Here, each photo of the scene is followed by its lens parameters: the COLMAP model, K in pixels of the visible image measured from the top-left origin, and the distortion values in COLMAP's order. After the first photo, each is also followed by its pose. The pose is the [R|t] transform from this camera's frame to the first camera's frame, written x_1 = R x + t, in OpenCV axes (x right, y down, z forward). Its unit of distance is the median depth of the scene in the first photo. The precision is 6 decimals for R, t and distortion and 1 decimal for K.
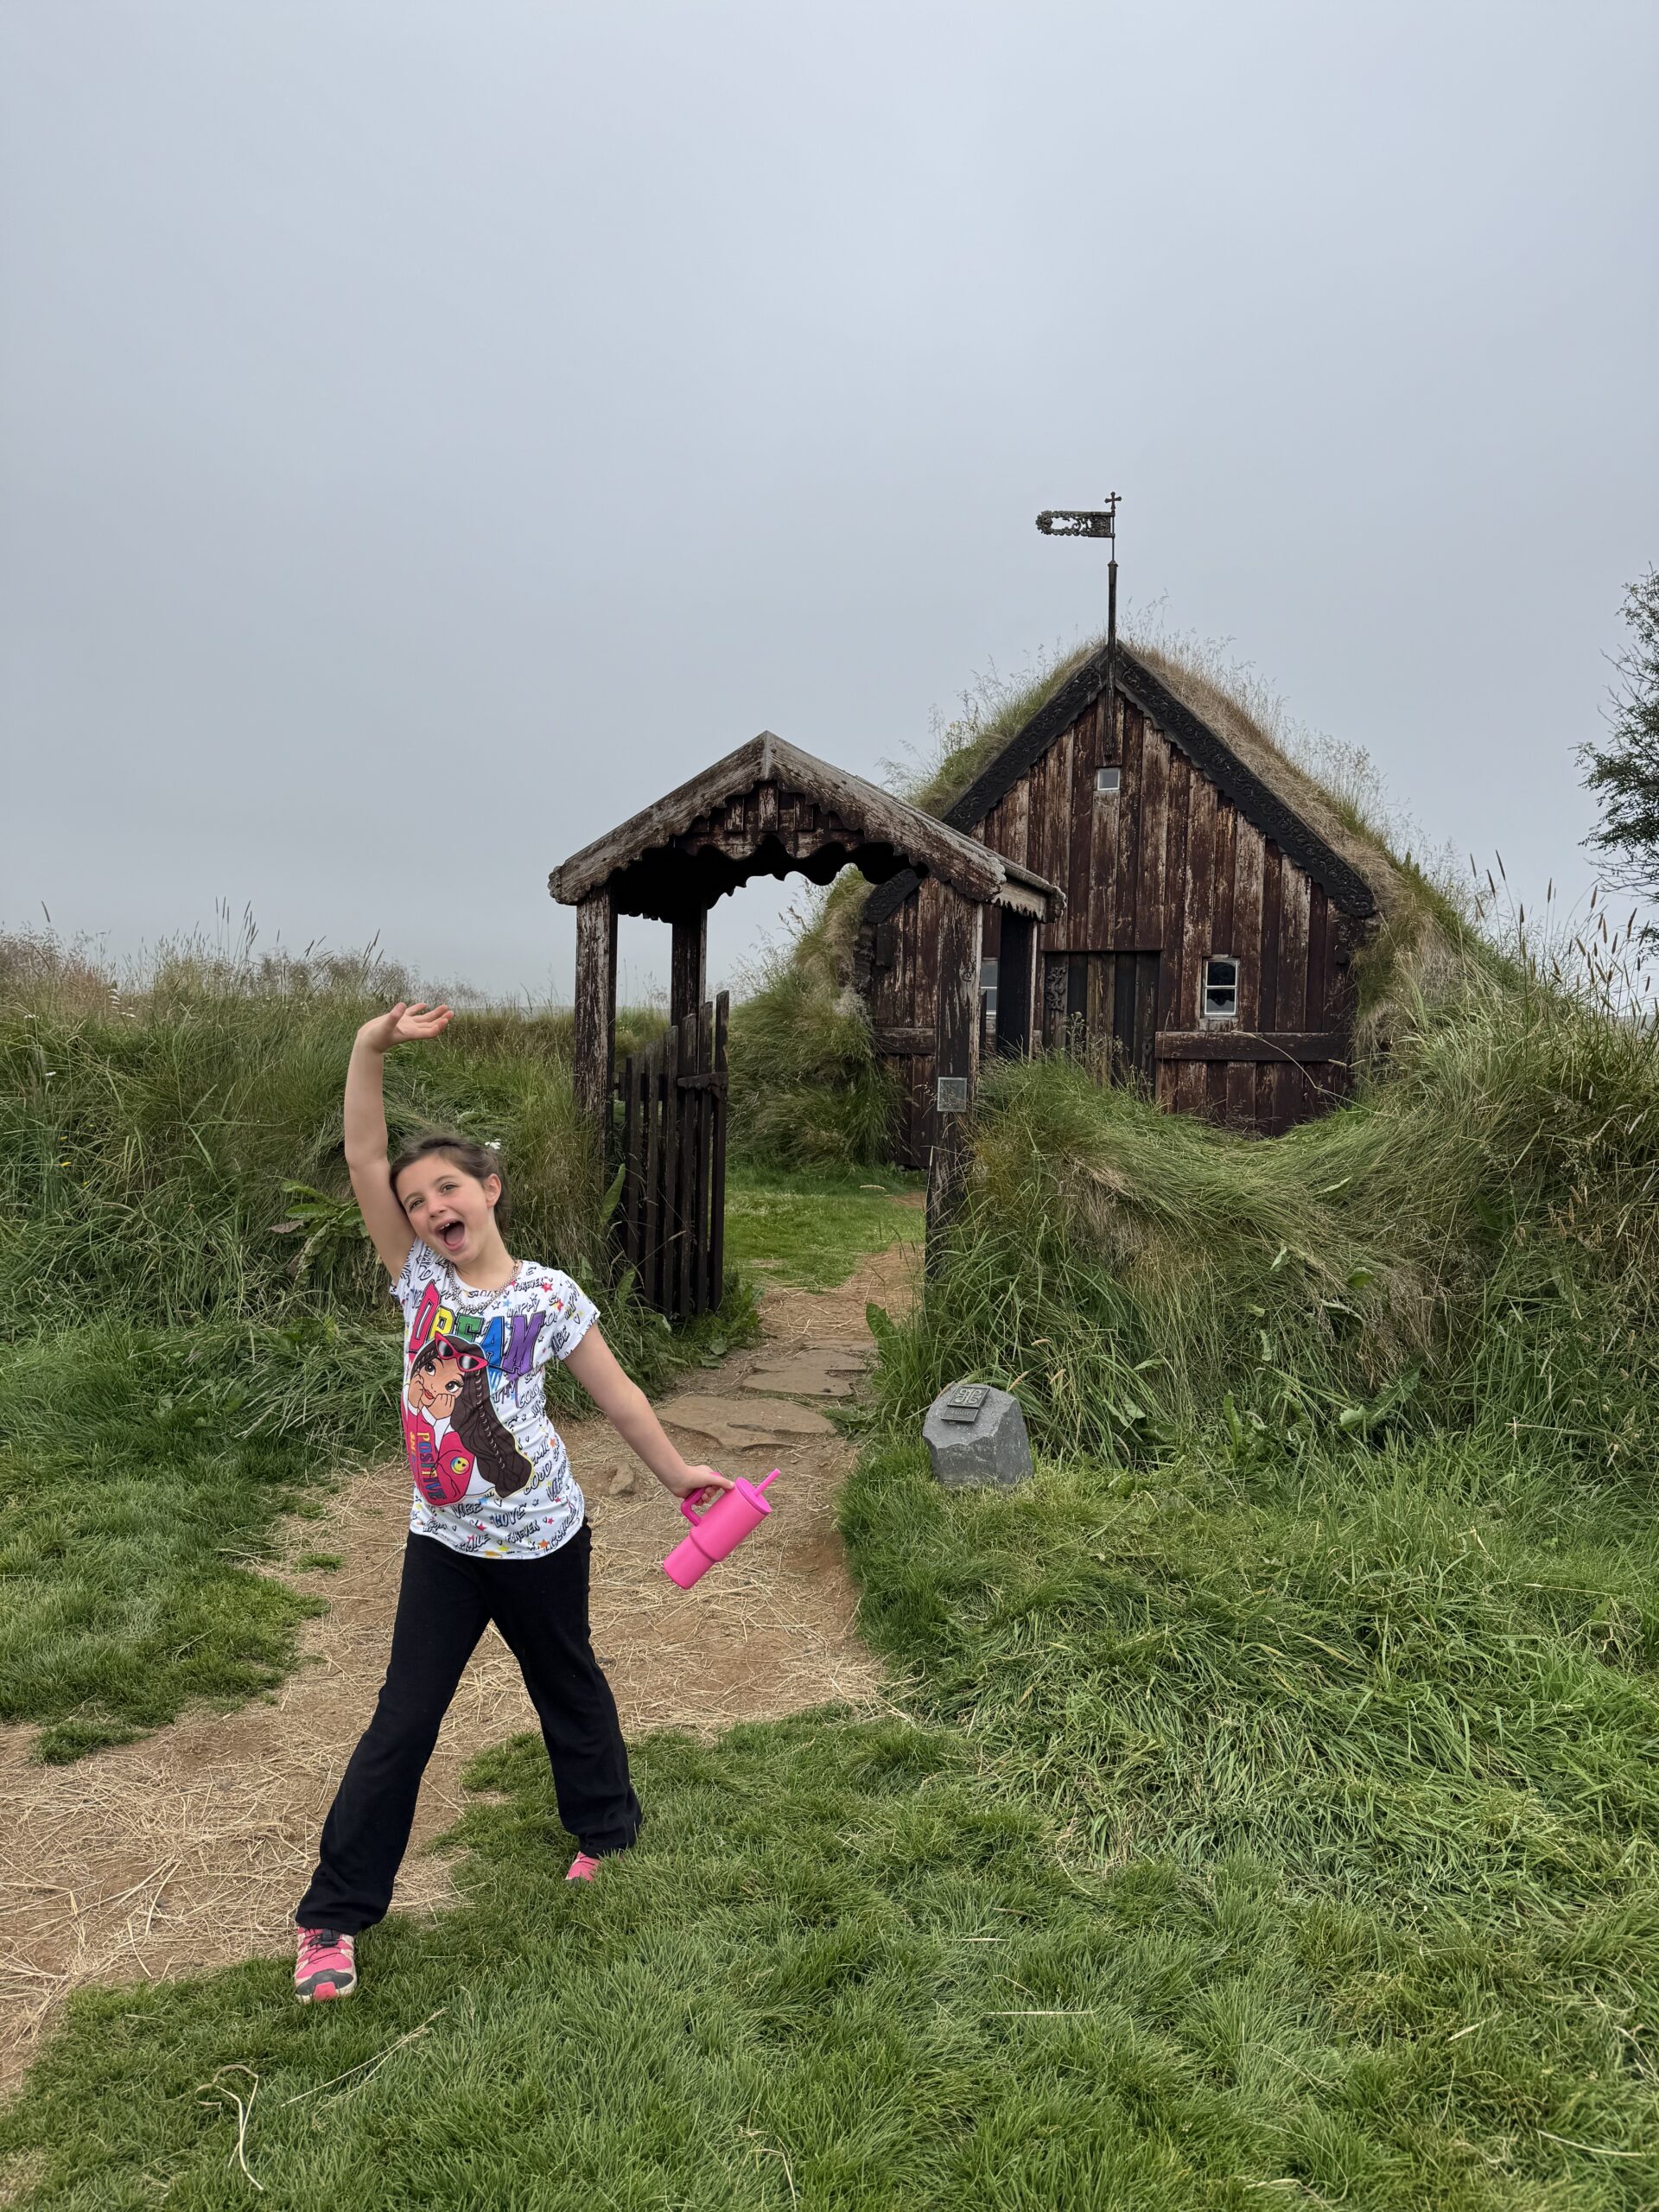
lens RADIAL K [[1549.3, 0, 809.3], [0, 1549.3, 1137.7], [0, 0, 1]] dist [0.087204, -0.109882]
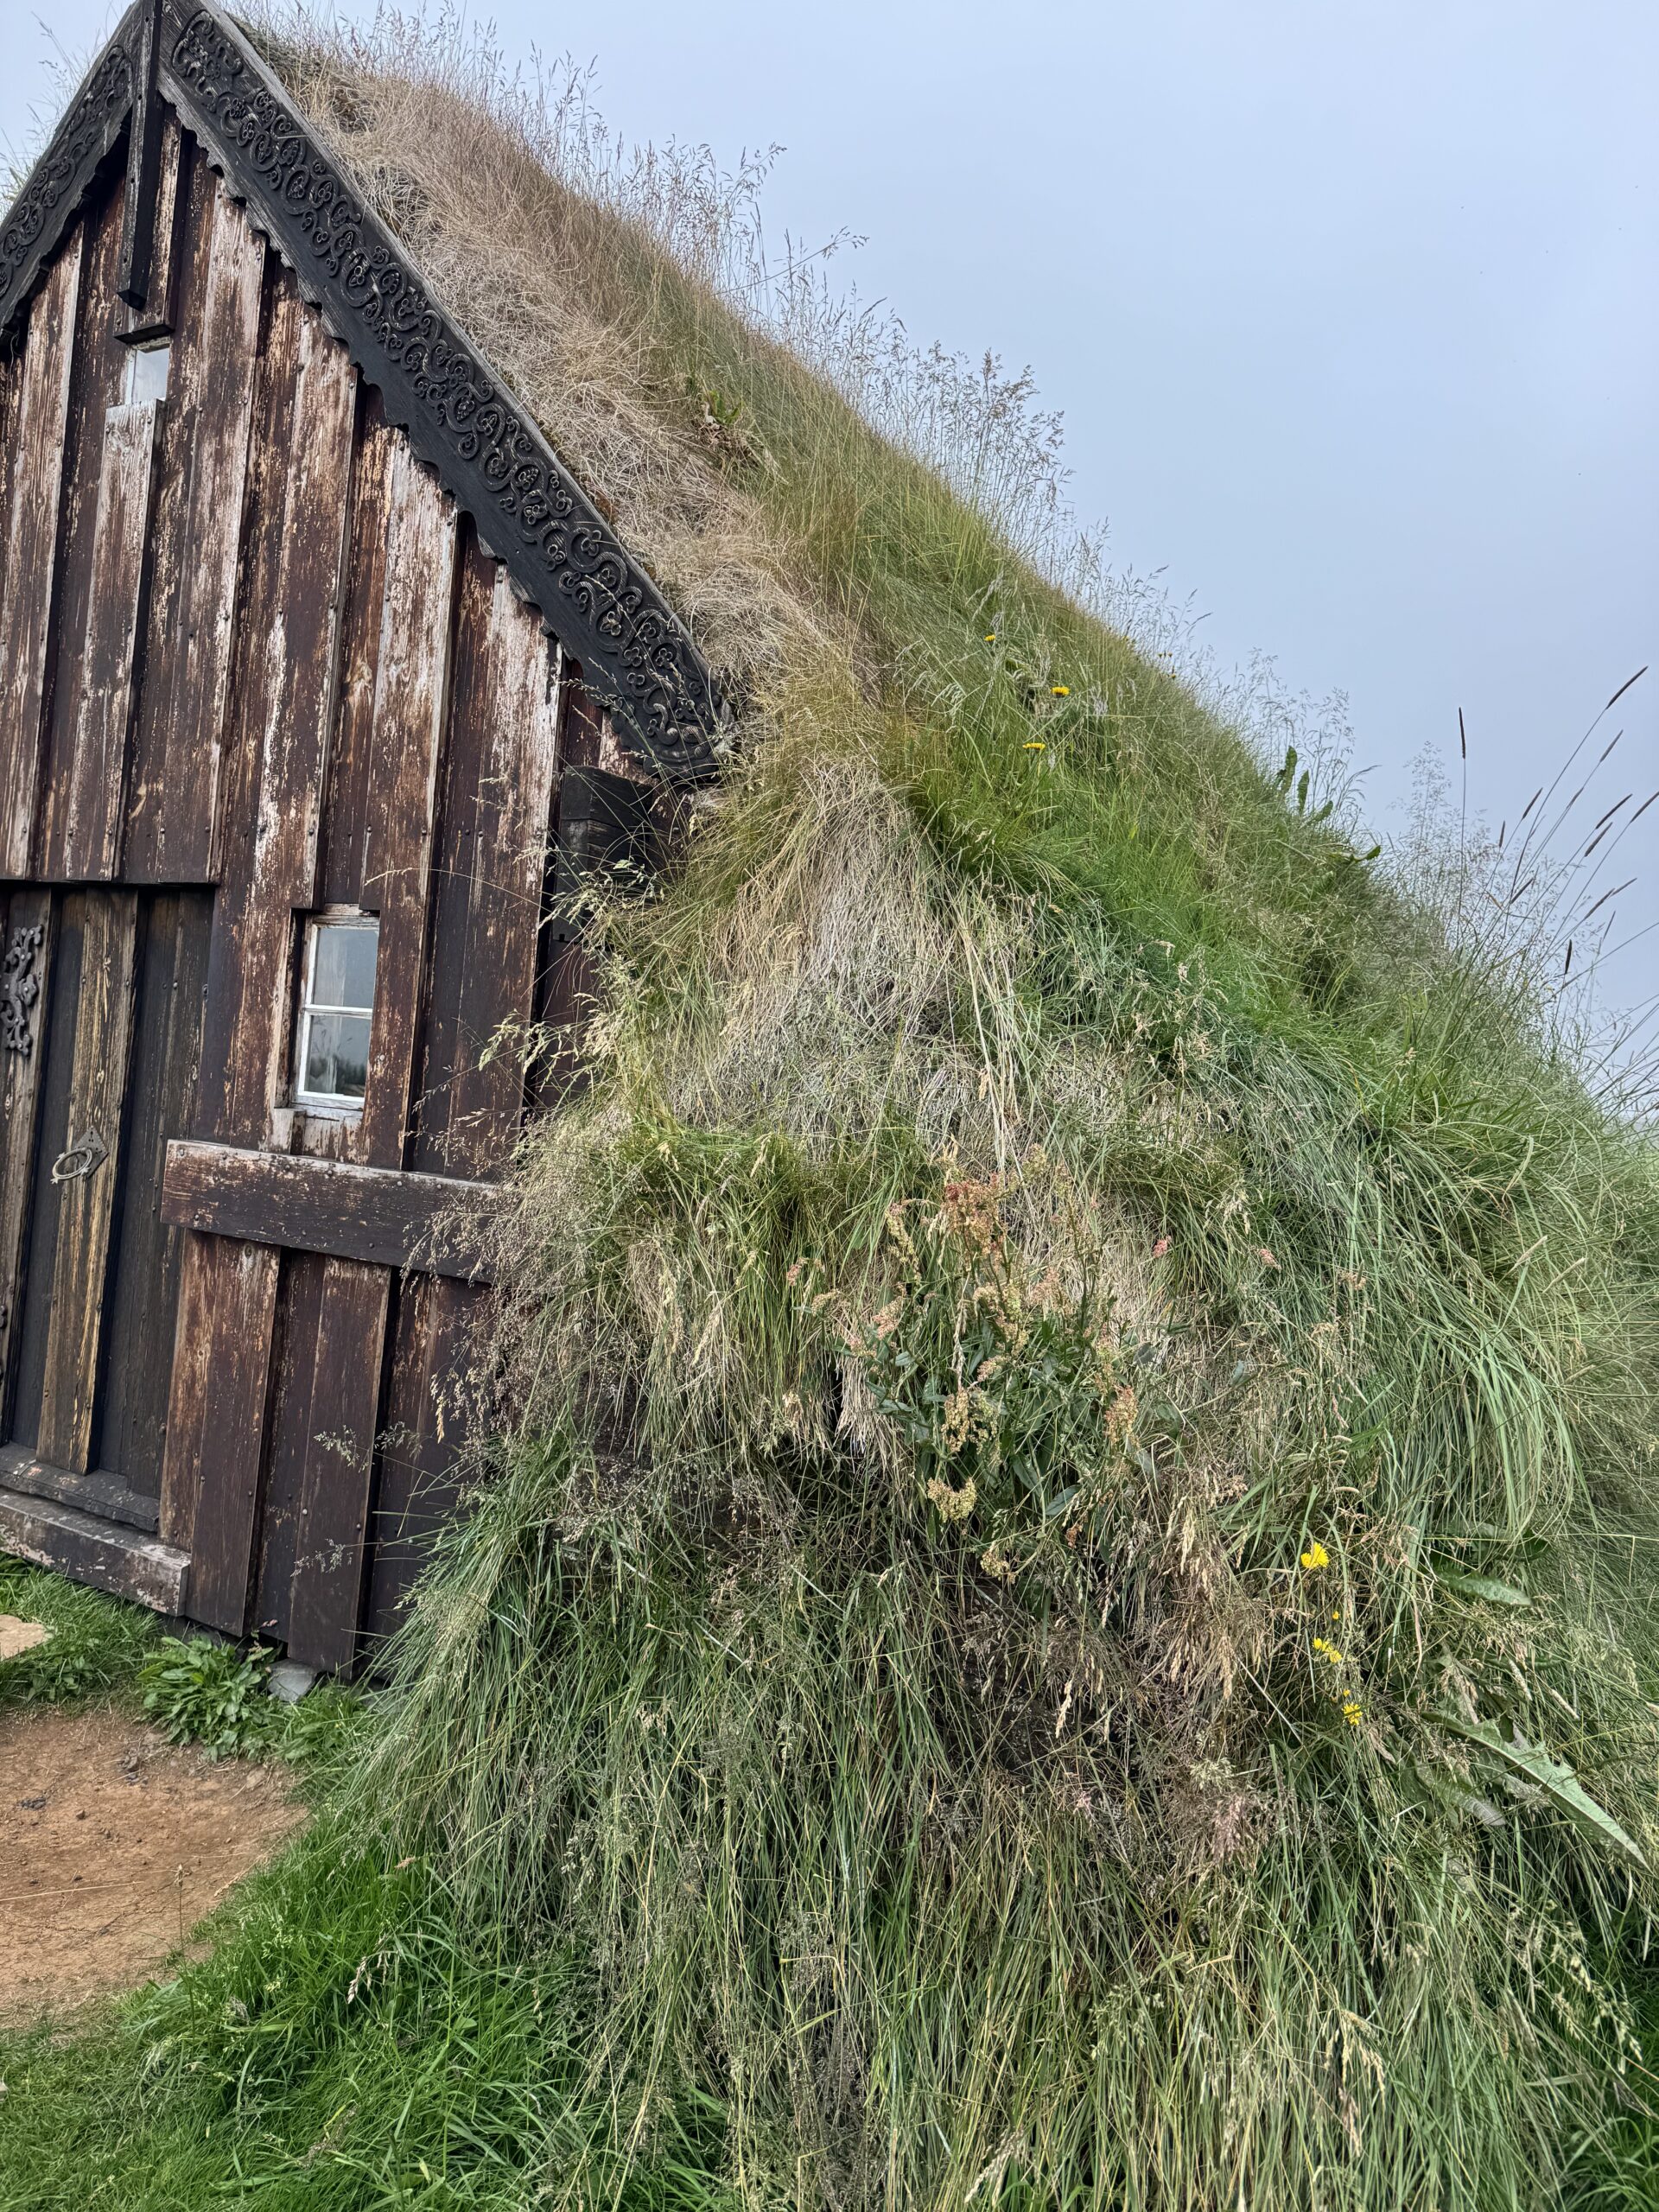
lens RADIAL K [[1549.3, 0, 826.8], [0, 1549.3, 1108.7], [0, 0, 1]] dist [0.087204, -0.109882]
pose [[0.987650, 0.070938, -0.139700, 0.400794], [-0.077394, 0.996144, -0.041328, -0.071809], [0.136230, 0.051629, 0.989331, 0.707254]]
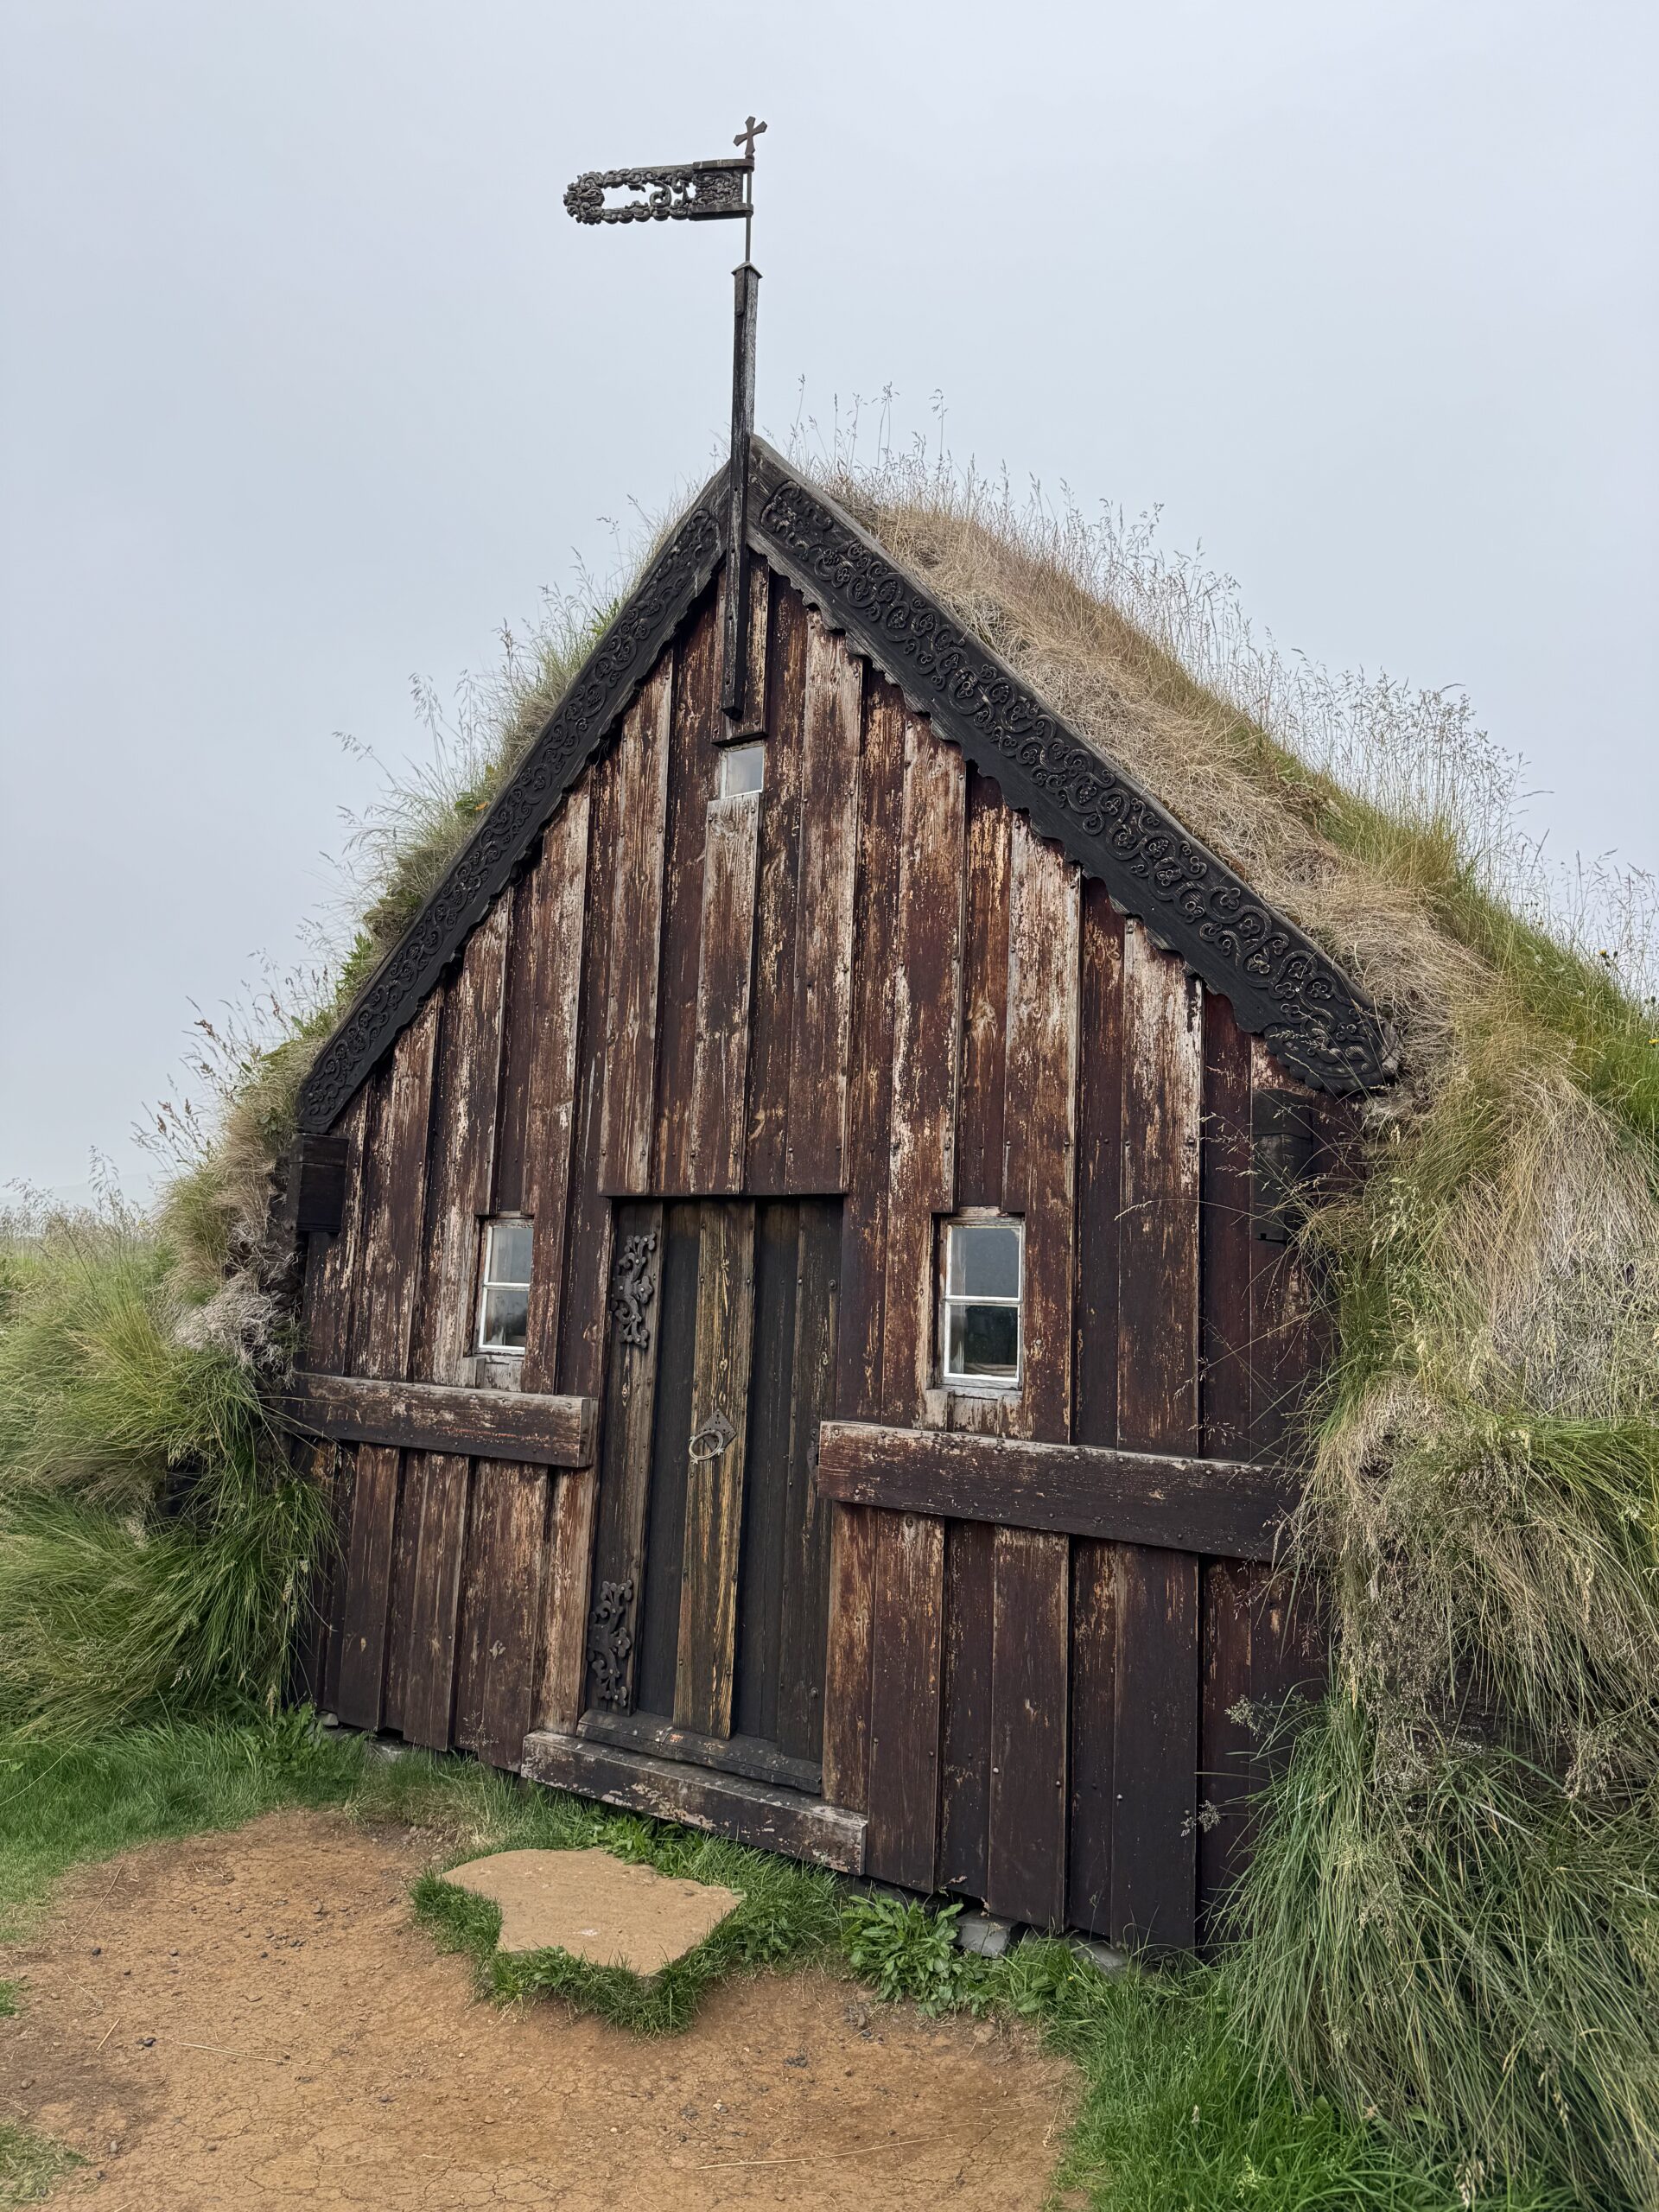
lens RADIAL K [[1549.3, 0, 844.9], [0, 1549.3, 1100.6], [0, 0, 1]] dist [0.087204, -0.109882]
pose [[0.976368, -0.014468, -0.215628, 0.307760], [-0.024122, 0.984226, -0.175266, -0.078751], [0.214762, 0.176326, 0.960618, 0.649243]]
